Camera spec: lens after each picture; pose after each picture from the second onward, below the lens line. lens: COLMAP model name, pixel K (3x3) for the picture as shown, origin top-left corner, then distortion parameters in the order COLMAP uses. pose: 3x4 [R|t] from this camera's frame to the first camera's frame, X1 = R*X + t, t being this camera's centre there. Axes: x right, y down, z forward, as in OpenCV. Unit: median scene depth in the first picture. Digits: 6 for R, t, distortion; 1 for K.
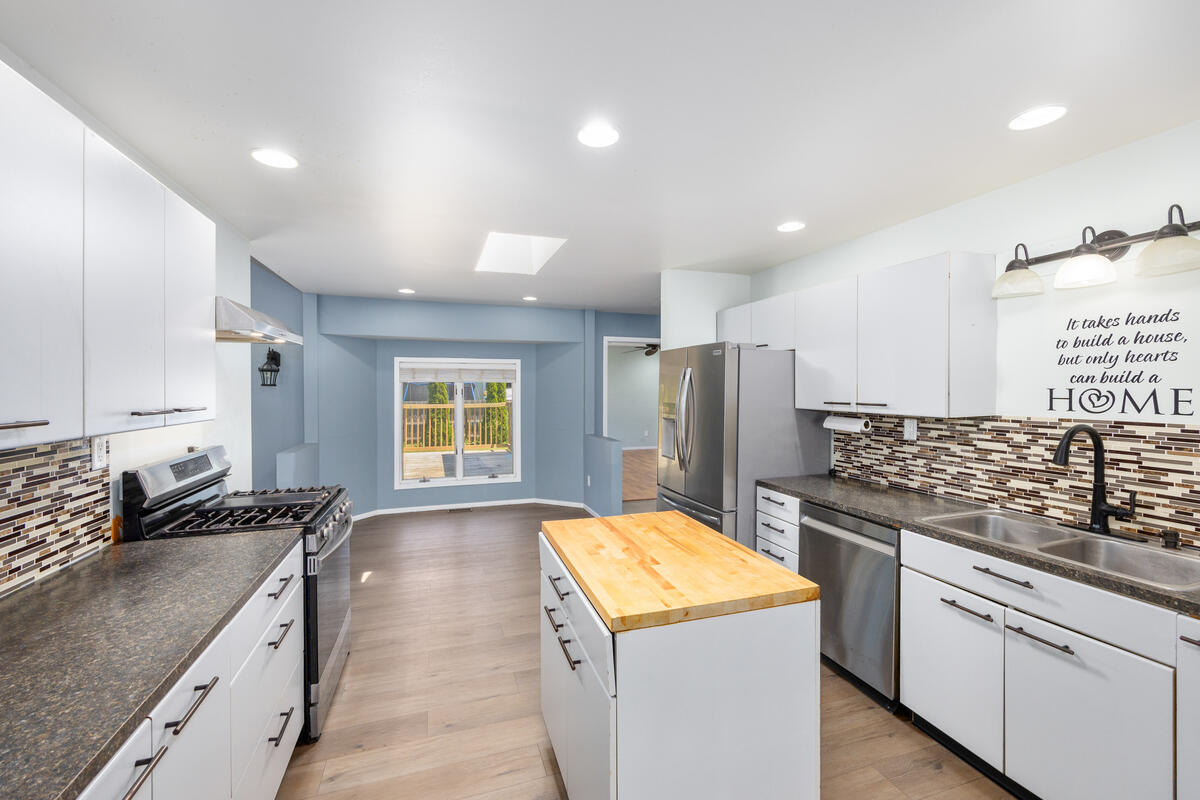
lens RADIAL K [[479.4, 0, 601.9], [0, 479.4, 394.3], [0, 0, 1]] dist [-0.000673, -0.000251]
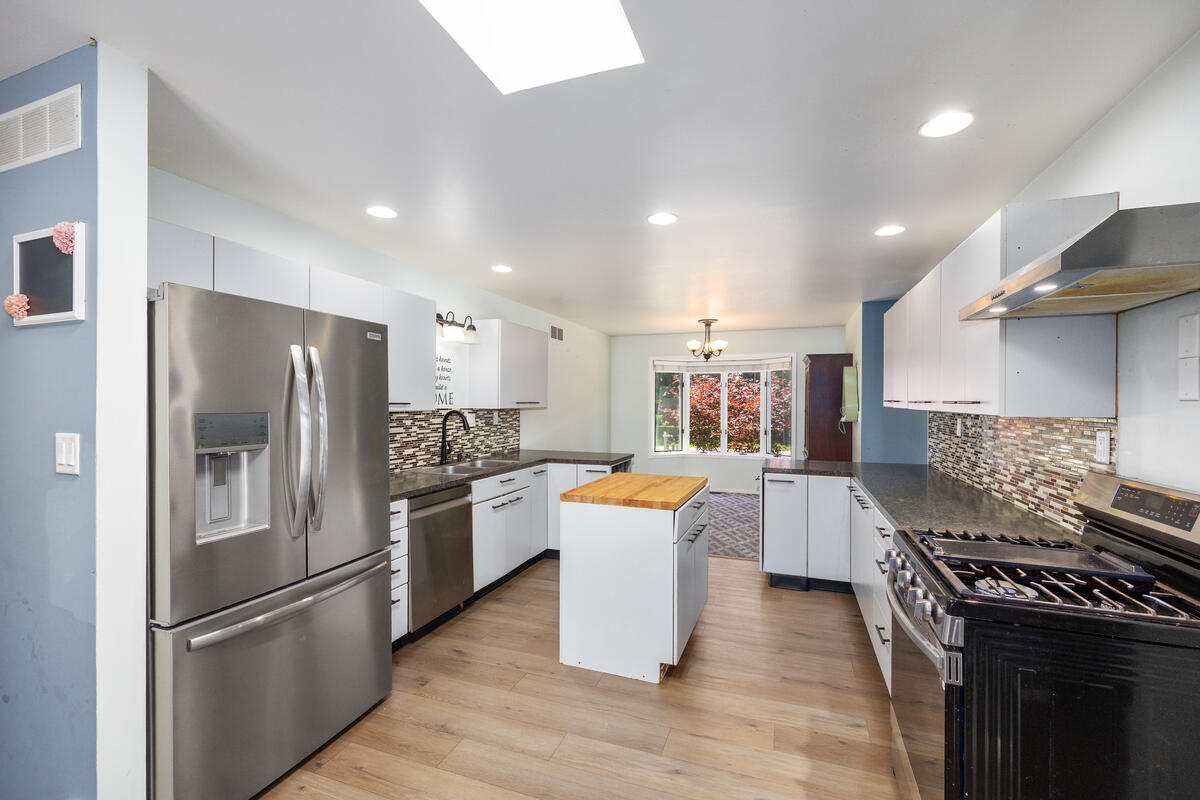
lens RADIAL K [[503.8, 0, 601.8], [0, 503.8, 404.0], [0, 0, 1]] dist [0.000080, -0.000056]
pose [[-0.770322, -0.004321, 0.637640, -0.749869], [0.008251, 0.999826, 0.016744, 0.006297], [-0.637601, 0.018159, -0.770153, 2.015304]]
